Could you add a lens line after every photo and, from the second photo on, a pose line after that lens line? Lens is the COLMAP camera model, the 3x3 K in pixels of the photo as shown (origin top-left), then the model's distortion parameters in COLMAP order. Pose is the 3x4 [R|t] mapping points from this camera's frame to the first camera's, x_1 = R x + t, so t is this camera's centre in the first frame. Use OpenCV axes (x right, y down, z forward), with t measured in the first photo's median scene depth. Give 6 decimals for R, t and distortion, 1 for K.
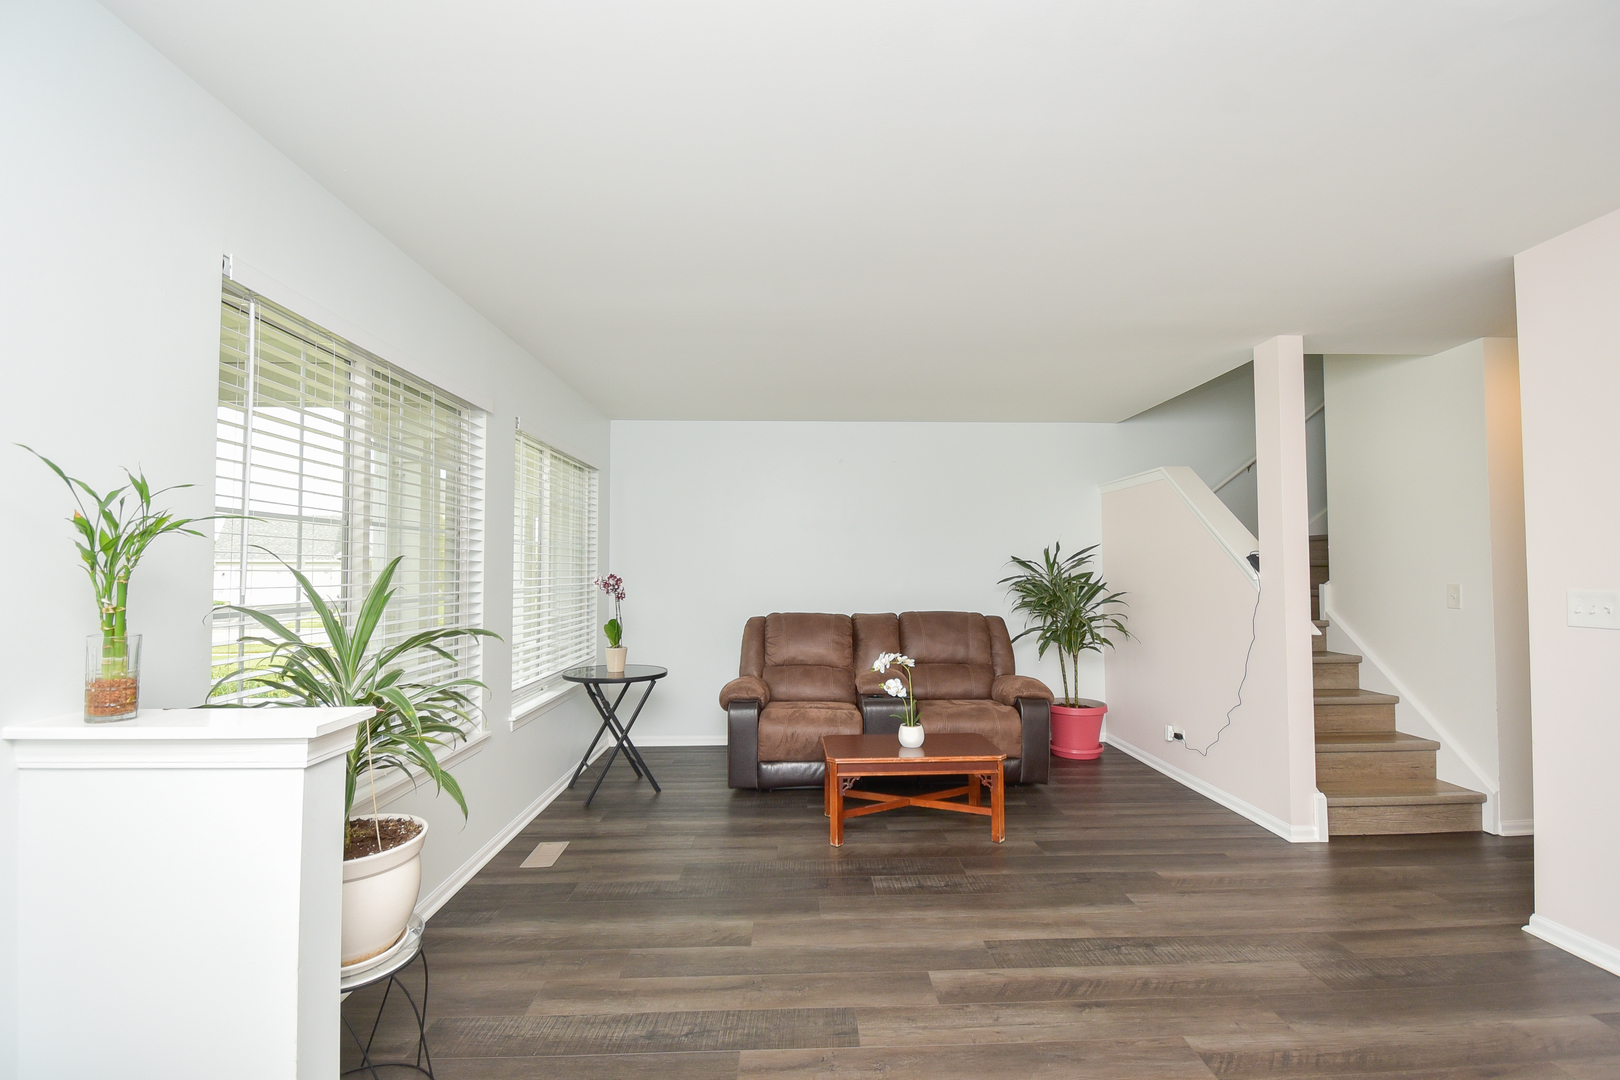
lens RADIAL K [[708.5, 0, 810.0], [0, 708.5, 540.0], [0, 0, 1]] dist [-0.026141, -0.000043]
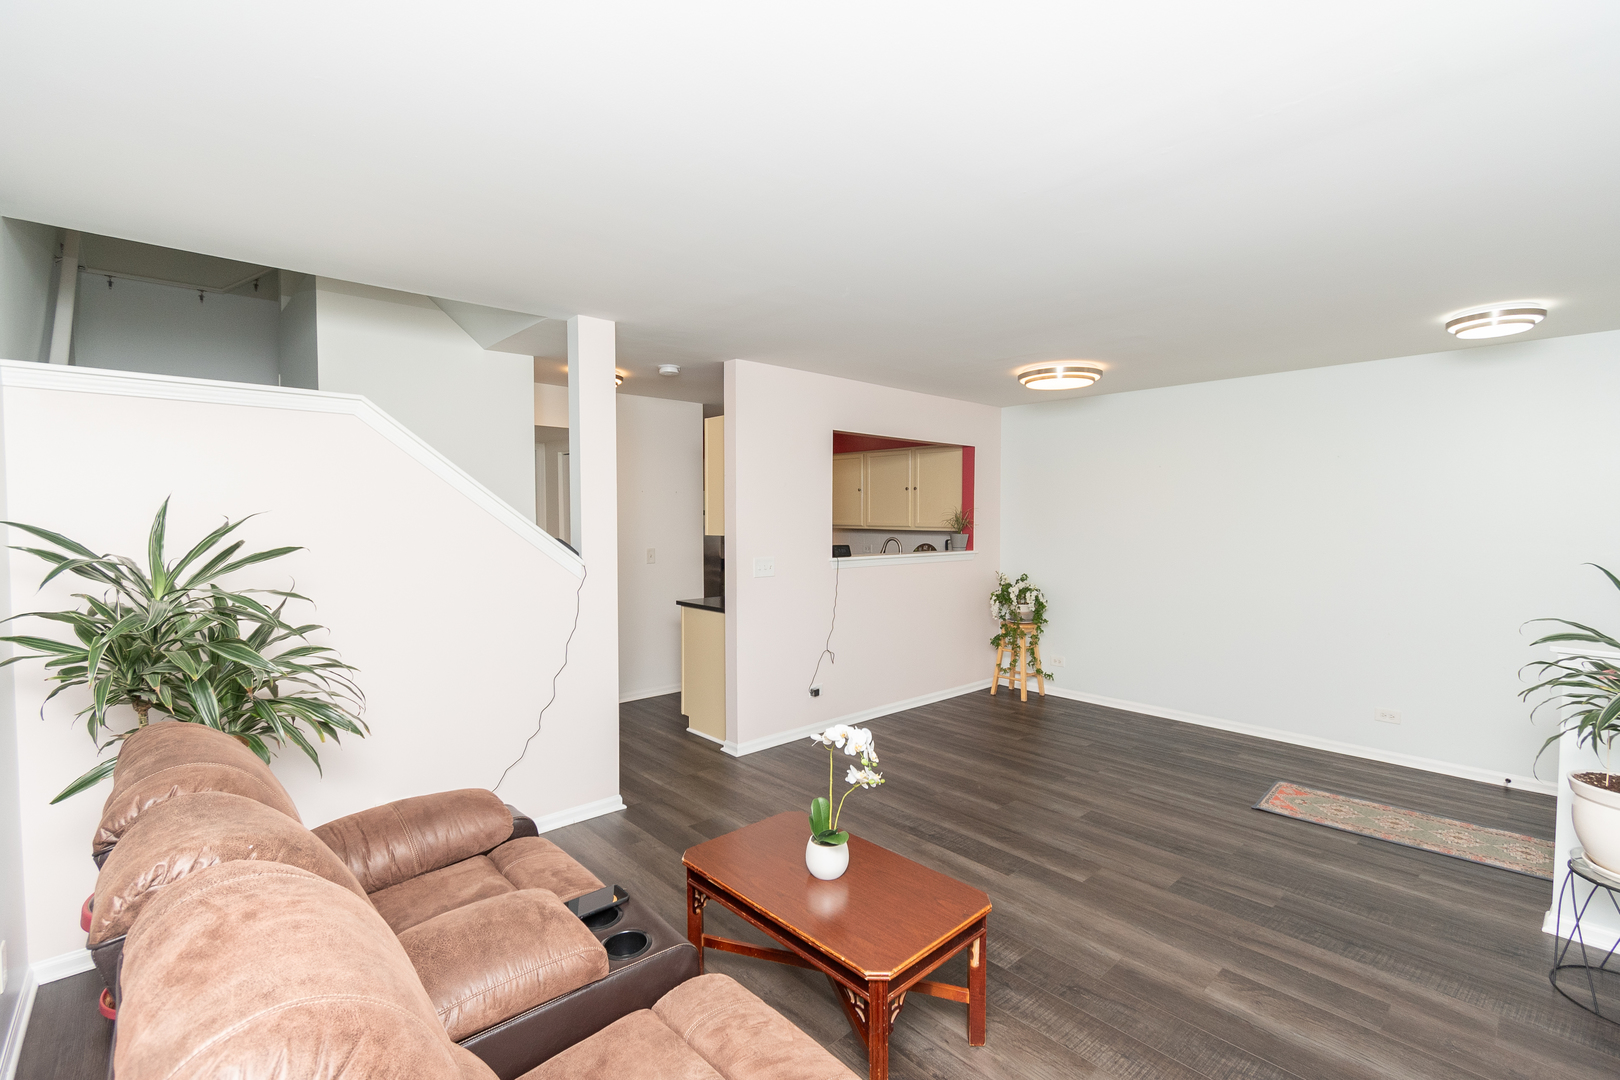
lens RADIAL K [[708.5, 0, 810.0], [0, 708.5, 540.0], [0, 0, 1]] dist [-0.026141, -0.000043]
pose [[-0.646336, -0.017983, 0.762841, -0.428573], [-0.028209, 0.999602, -0.000336, 0.020892], [-0.762531, -0.021736, -0.646586, 2.046497]]
